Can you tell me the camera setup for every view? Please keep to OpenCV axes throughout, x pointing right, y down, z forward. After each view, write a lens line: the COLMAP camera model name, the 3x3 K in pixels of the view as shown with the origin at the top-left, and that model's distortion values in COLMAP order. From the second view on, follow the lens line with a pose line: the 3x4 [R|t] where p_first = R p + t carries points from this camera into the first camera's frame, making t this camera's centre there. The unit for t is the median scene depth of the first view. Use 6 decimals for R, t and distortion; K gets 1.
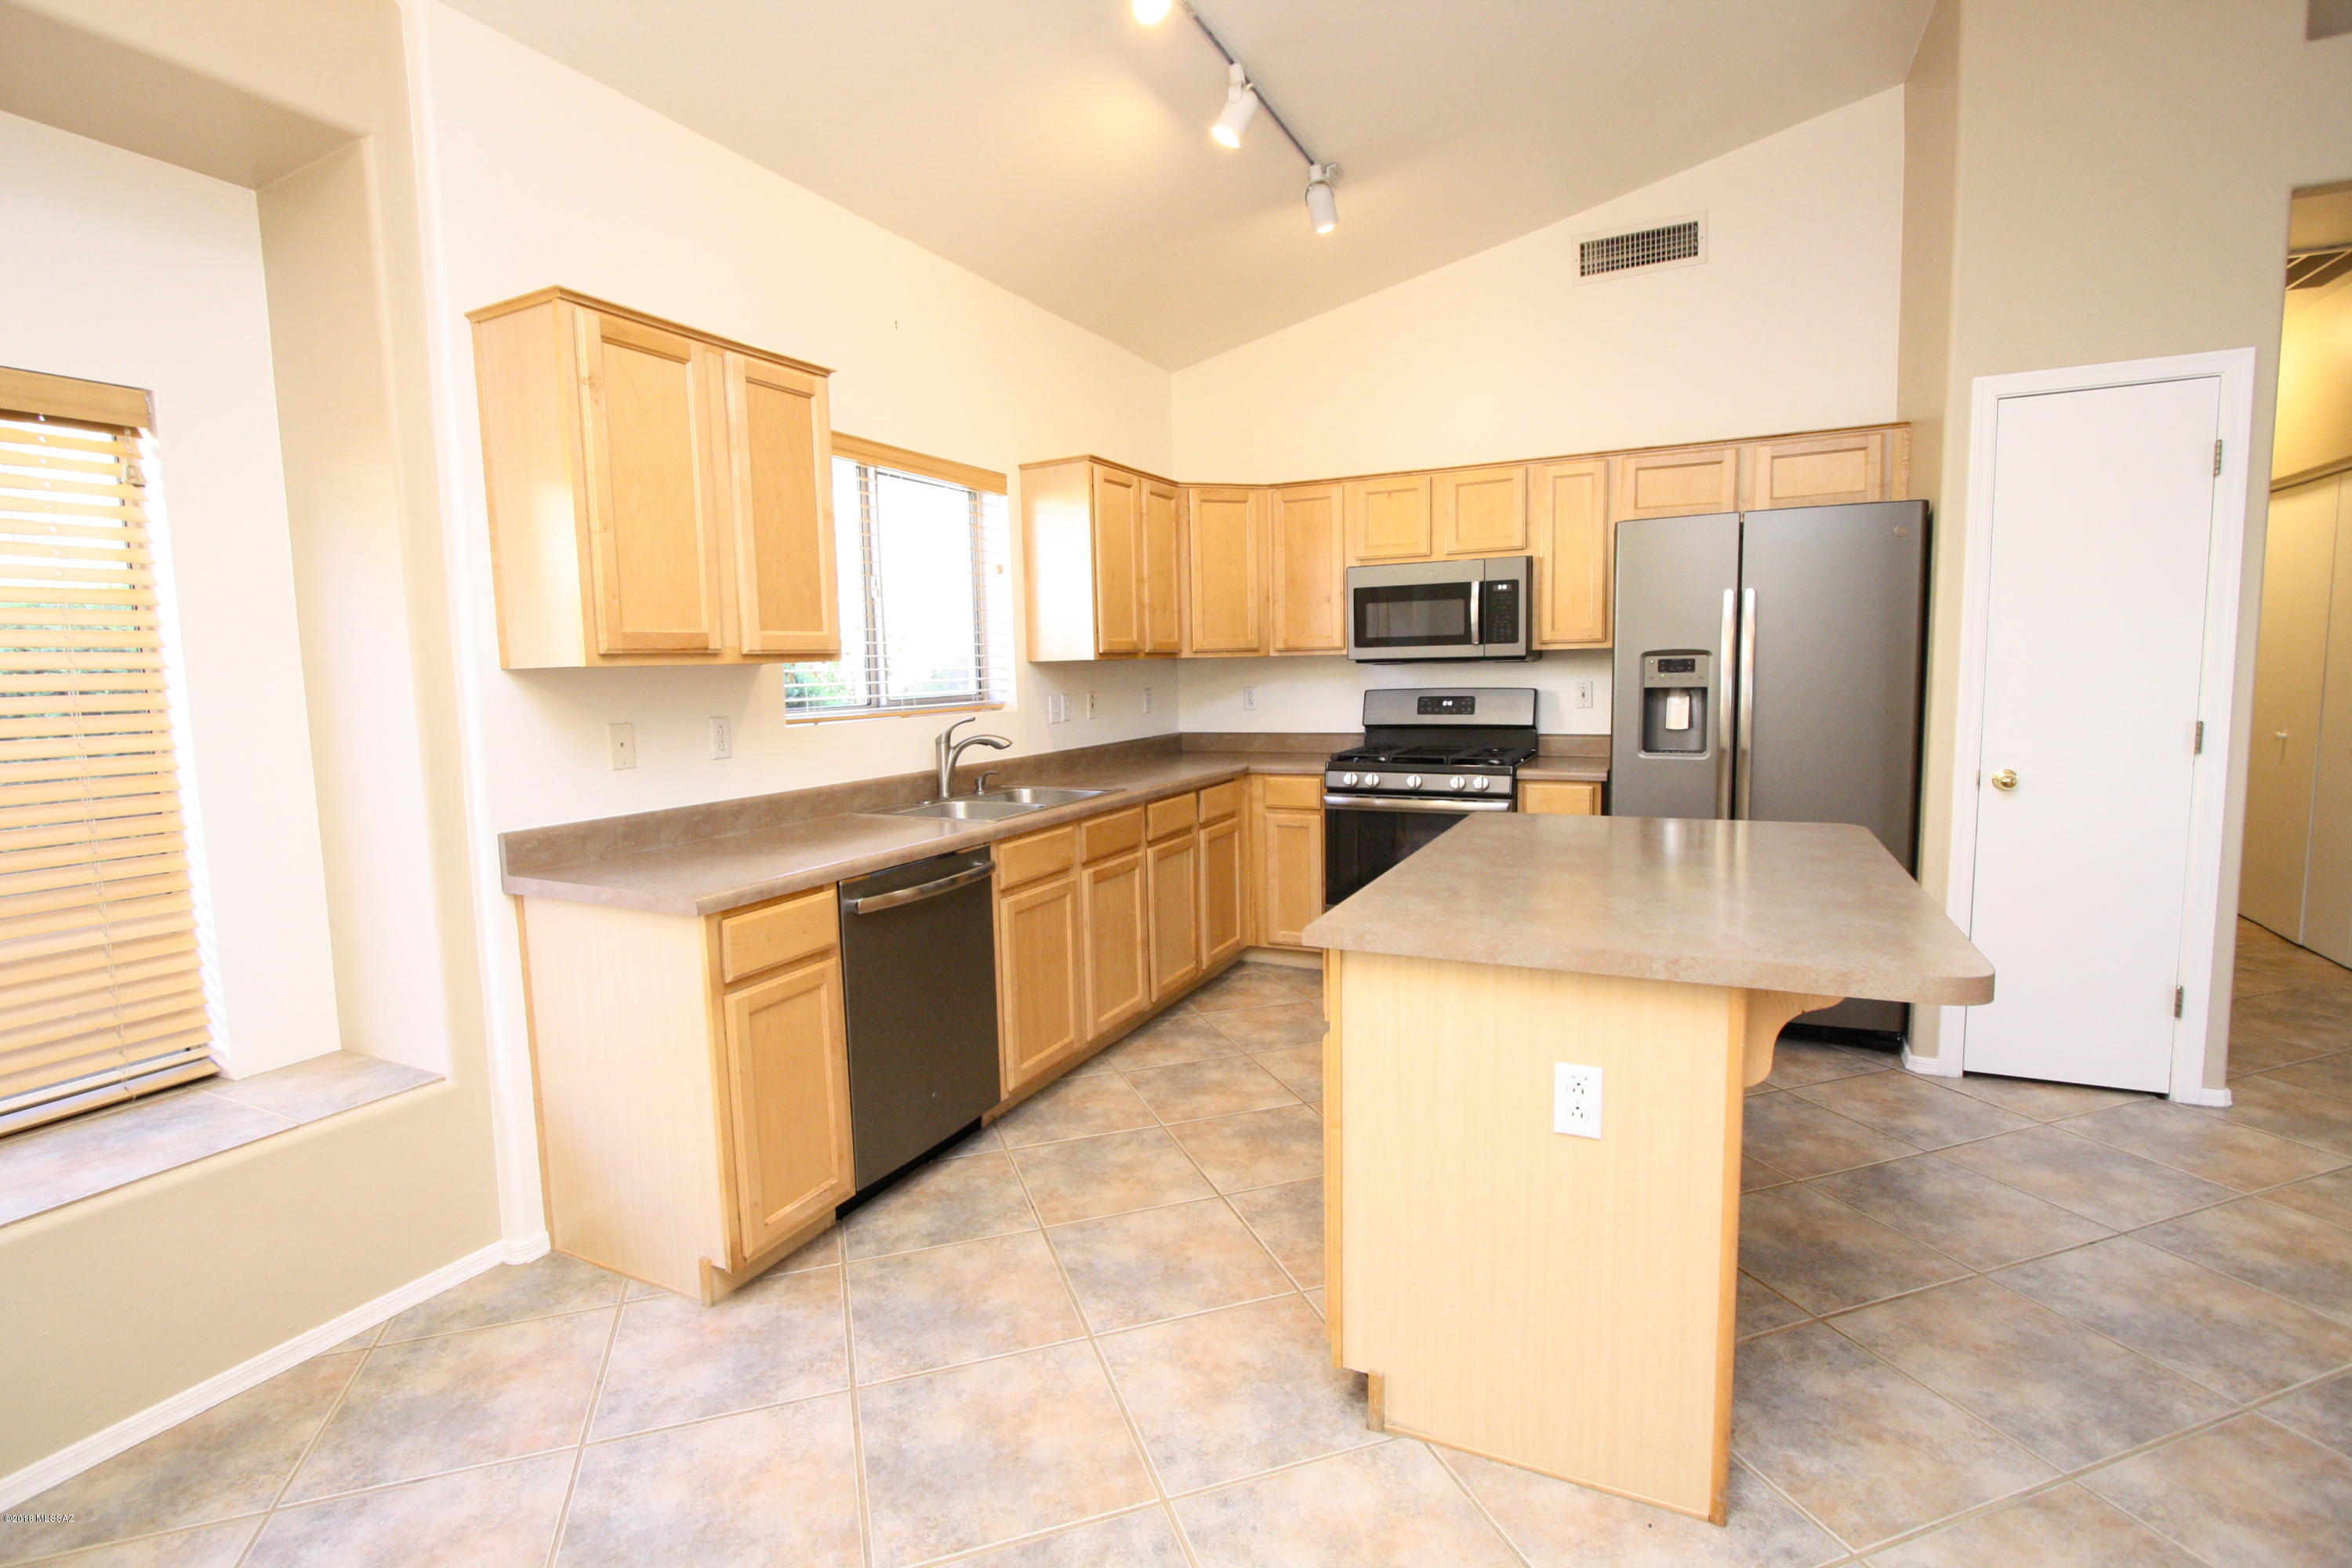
lens RADIAL K [[1089.9, 0, 1161.5], [0, 1089.9, 777.7], [0, 0, 1]] dist [-0.013509, 0.000383]
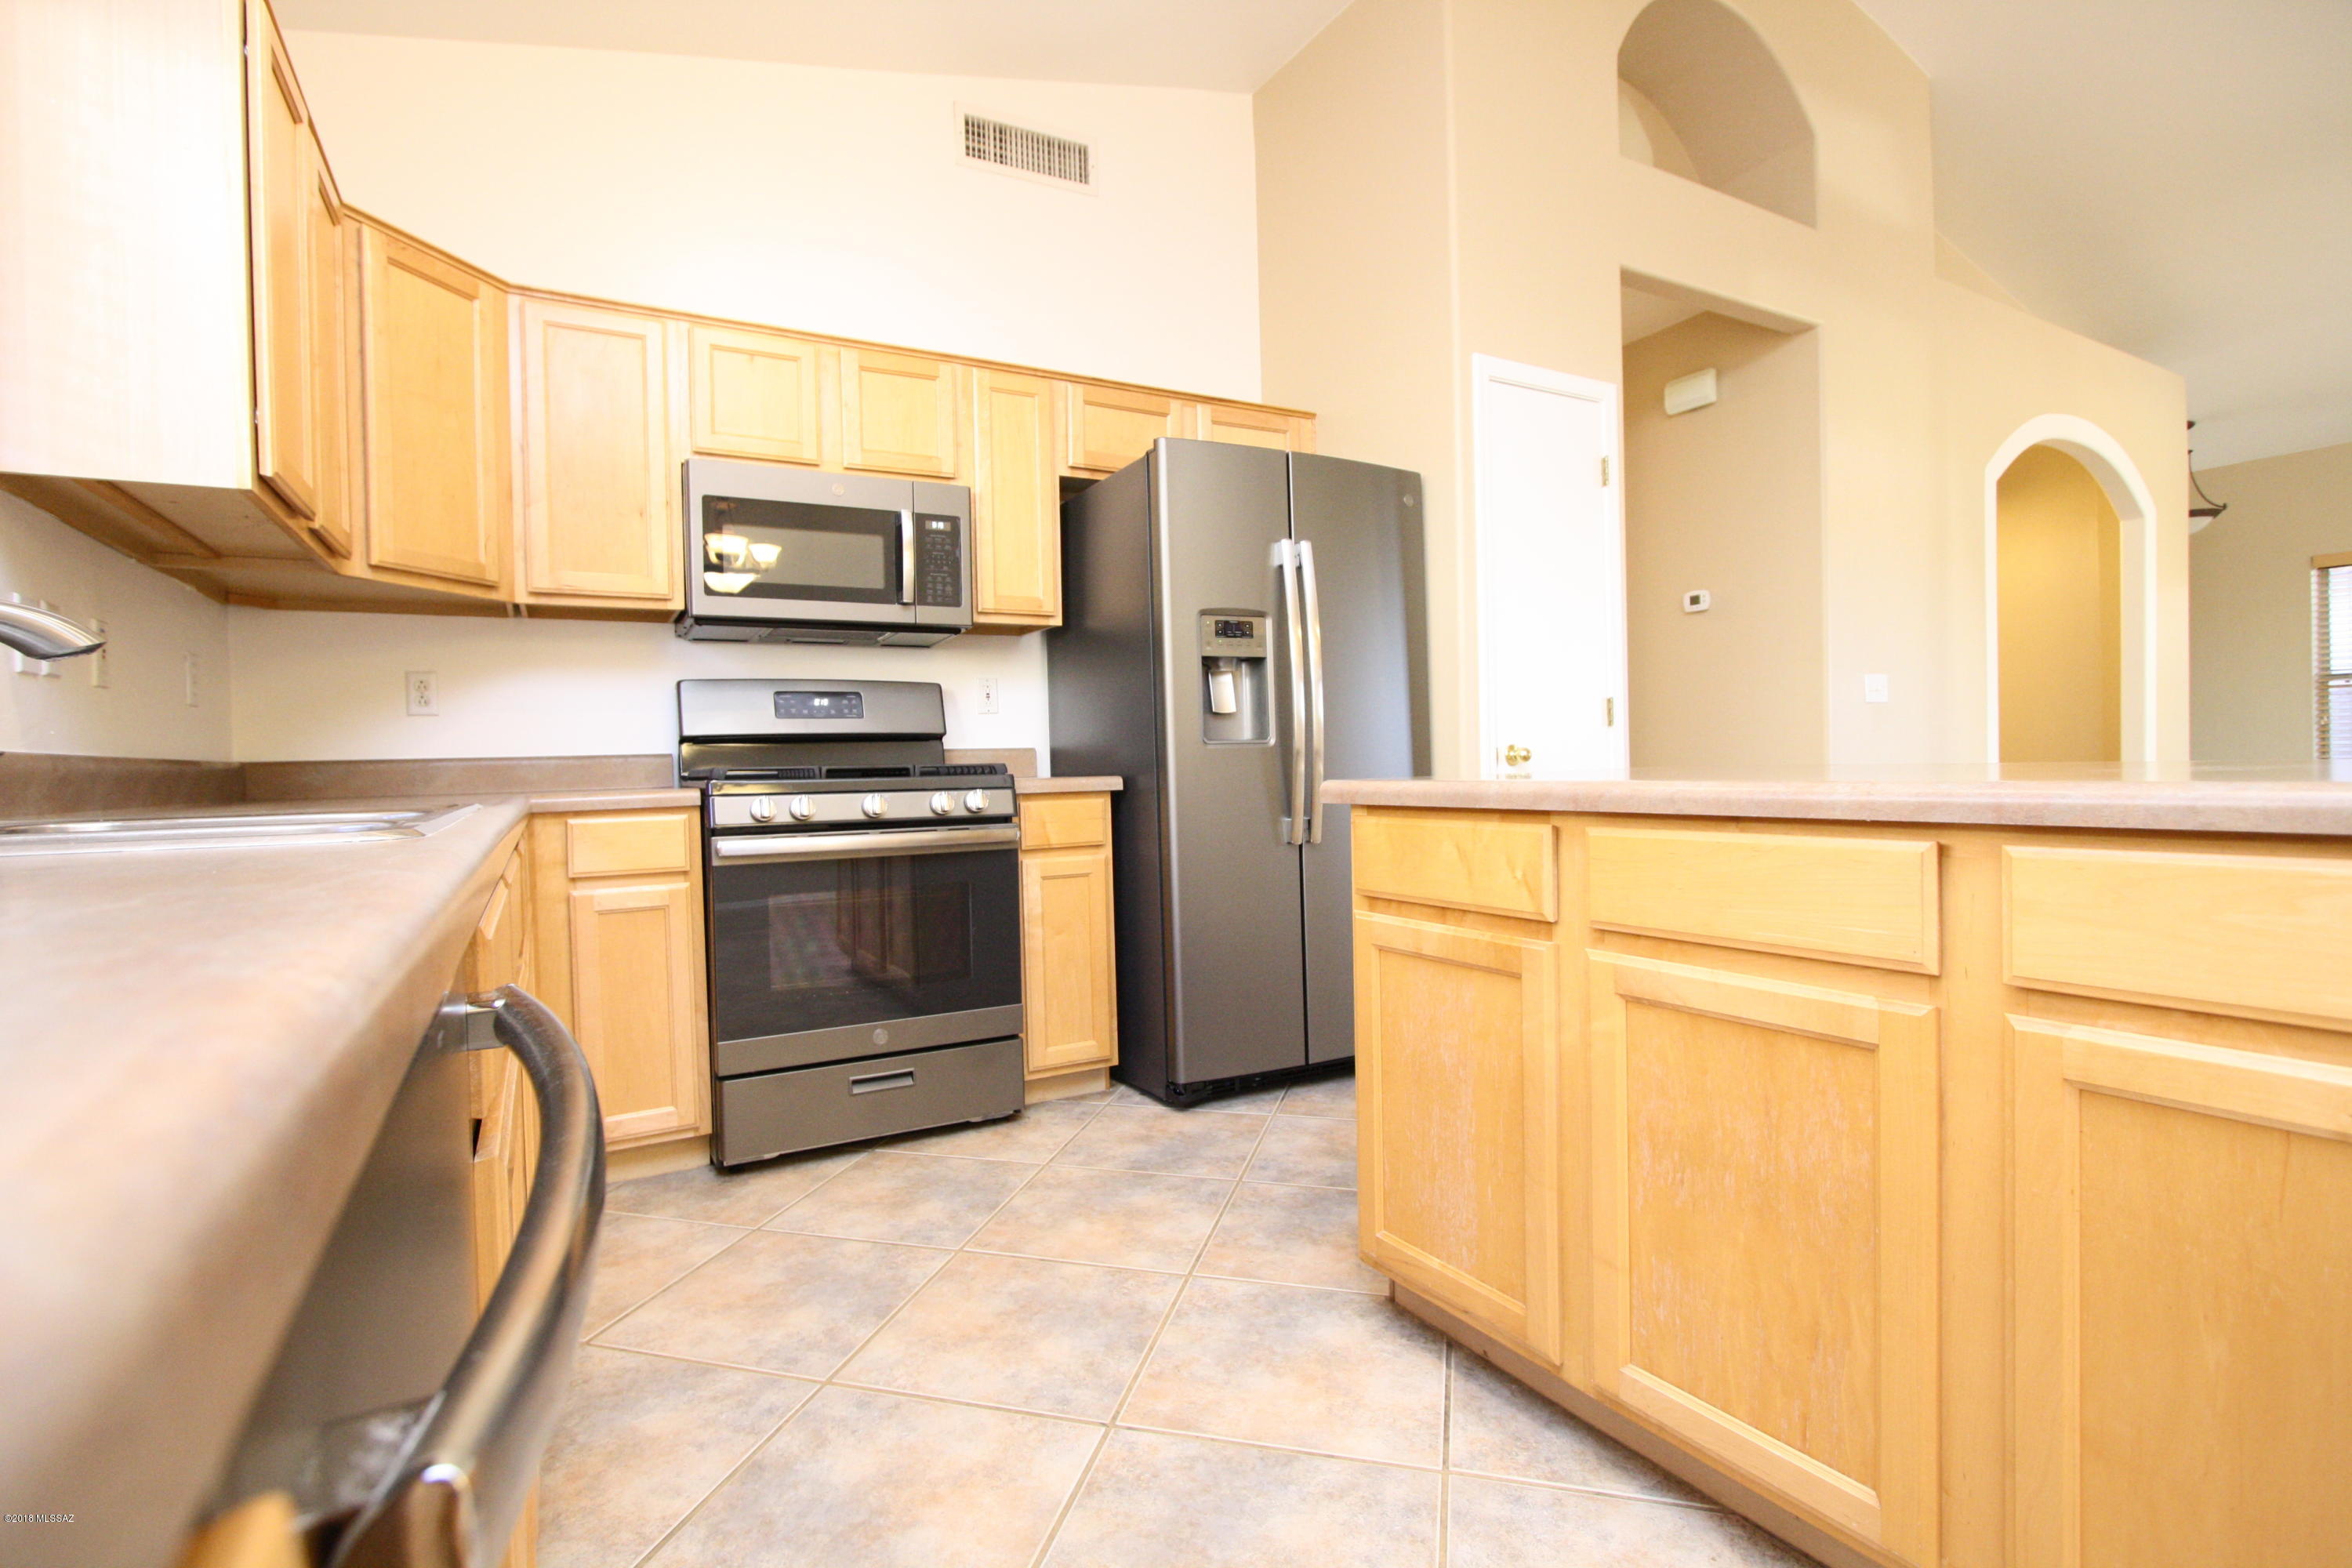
lens RADIAL K [[1086.9, 0, 1140.9], [0, 1086.9, 777.5], [0, 0, 1]] dist [-0.013013, 0.000194]
pose [[0.570689, -0.000709, 0.821166, -0.199894], [0.094580, 0.993401, -0.064873, 0.045645], [-0.815701, 0.114688, 0.566990, 0.578890]]
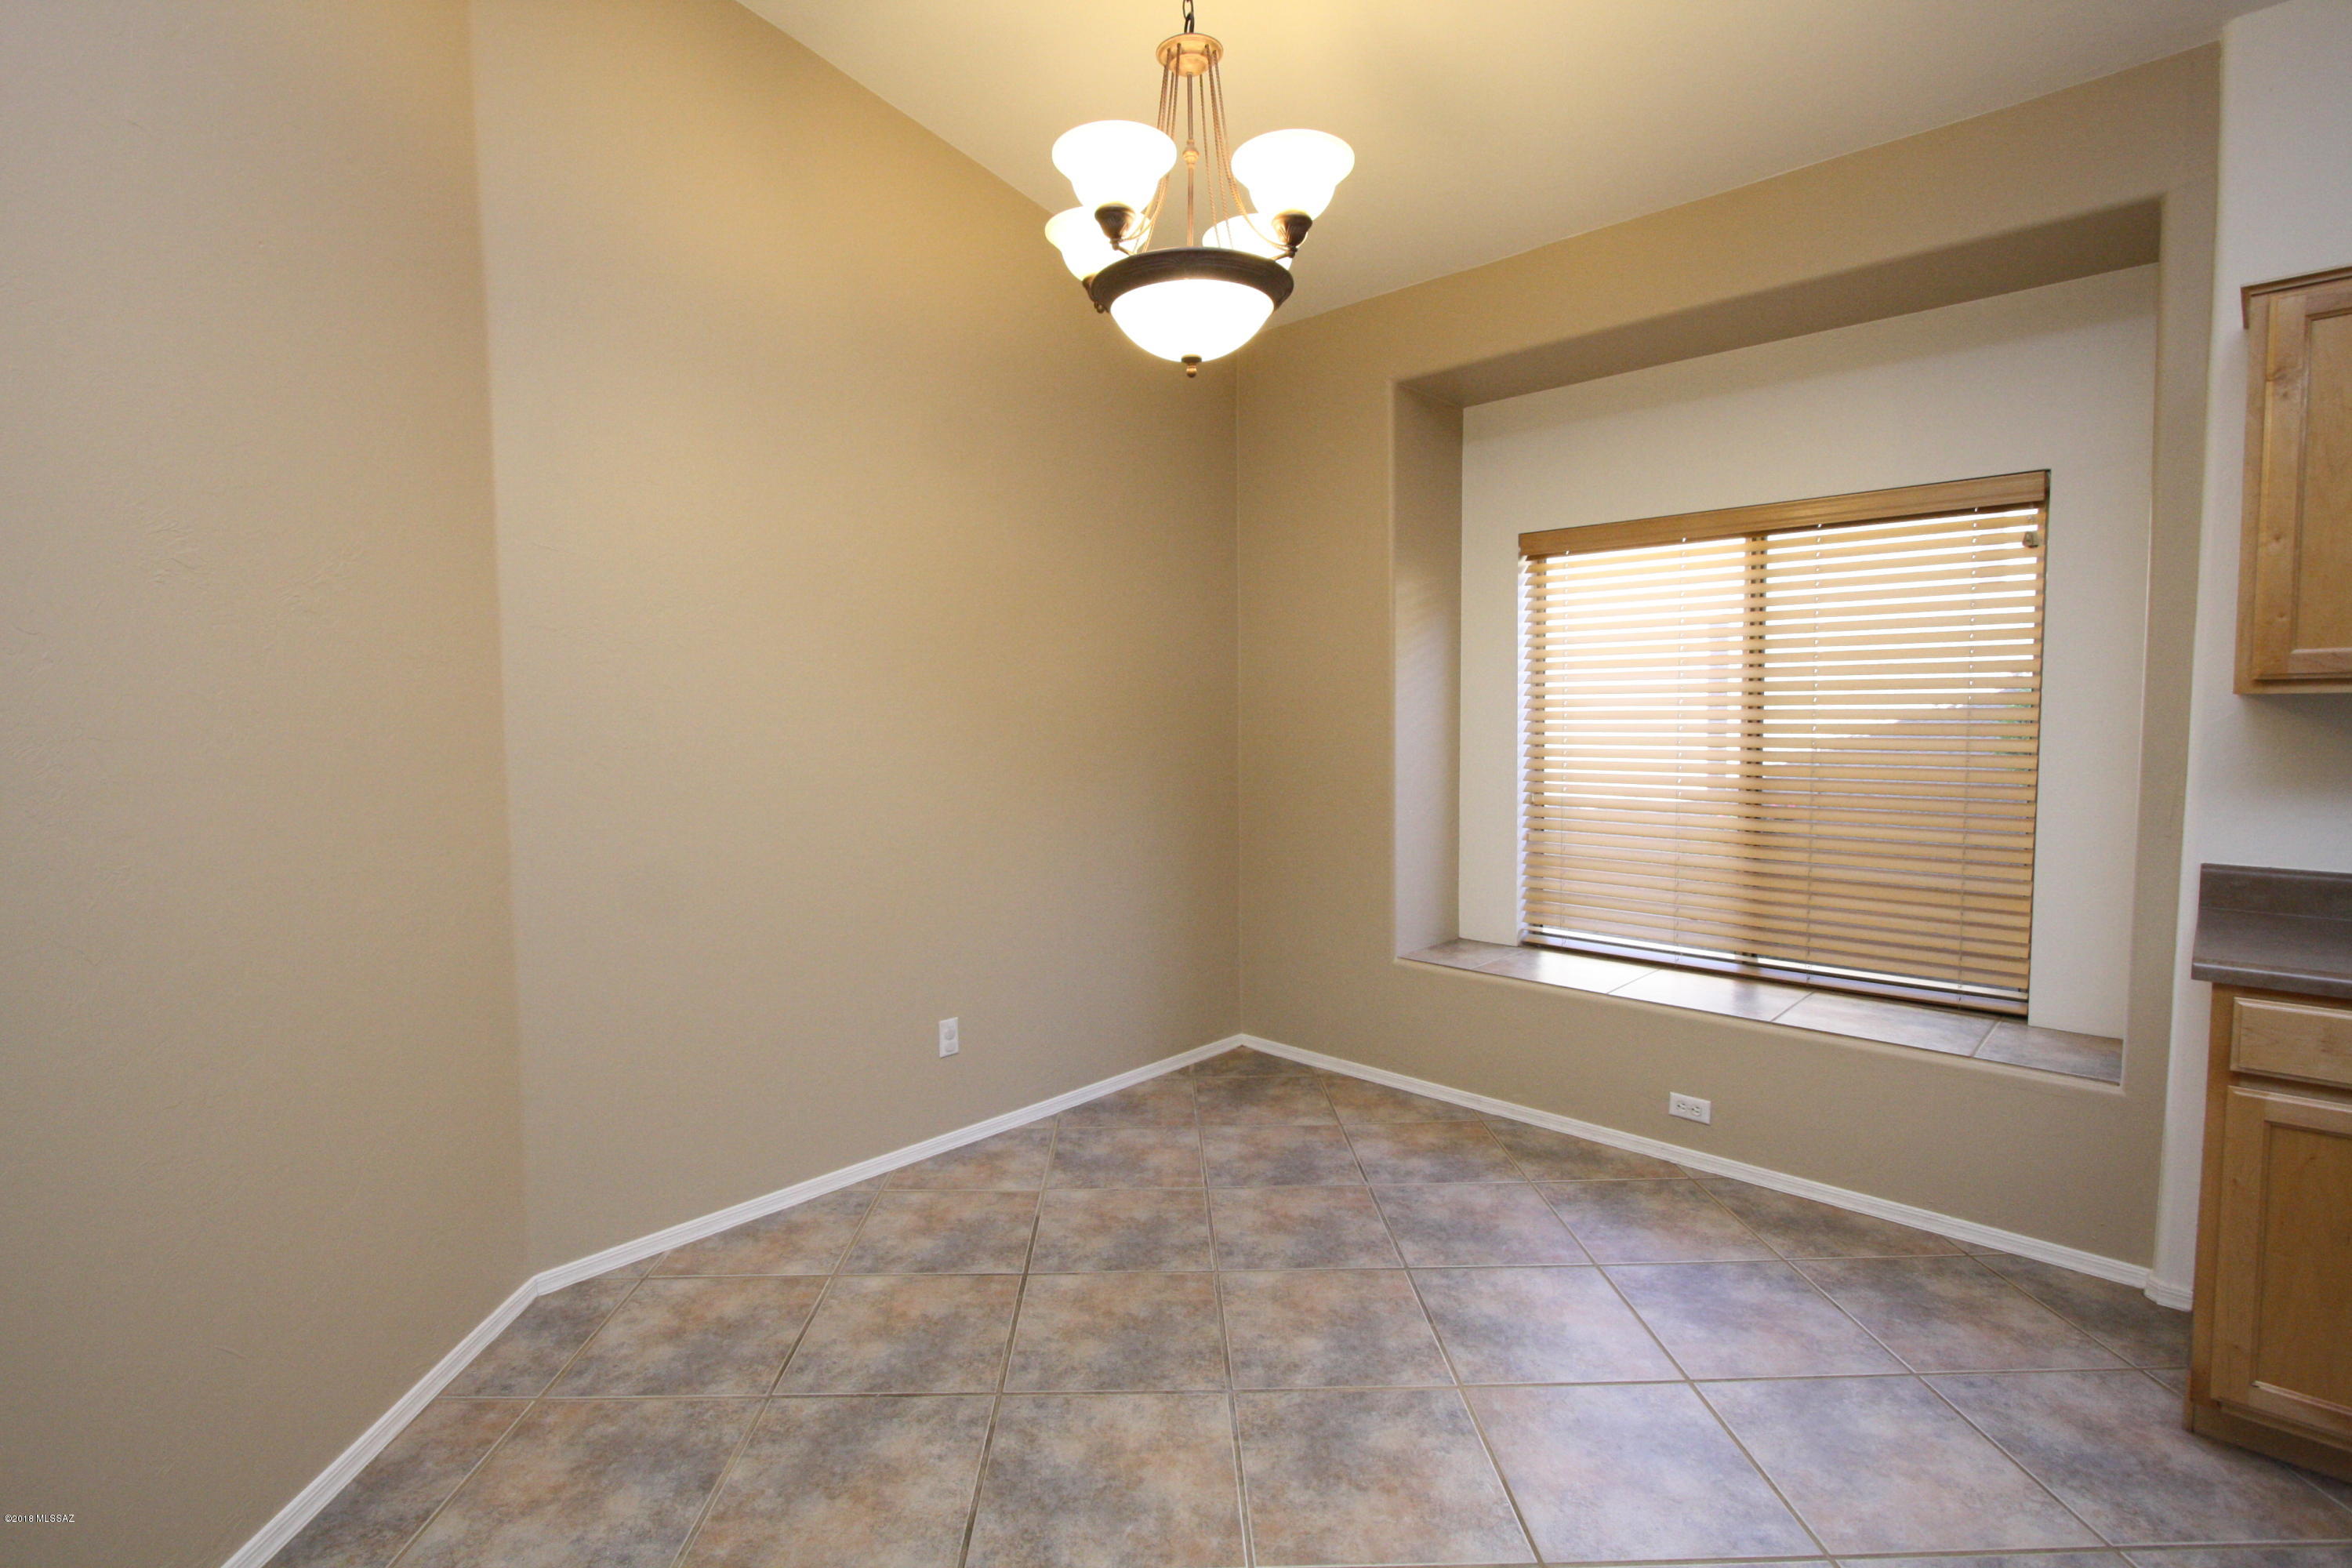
lens RADIAL K [[1089.9, 0, 1161.5], [0, 1089.9, 777.7], [0, 0, 1]] dist [-0.013509, 0.000383]
pose [[-0.309125, 0.079901, -0.947659, 0.345512], [-0.082586, 0.990445, 0.110448, -0.030436], [0.947429, 0.112405, -0.299573, 0.241620]]
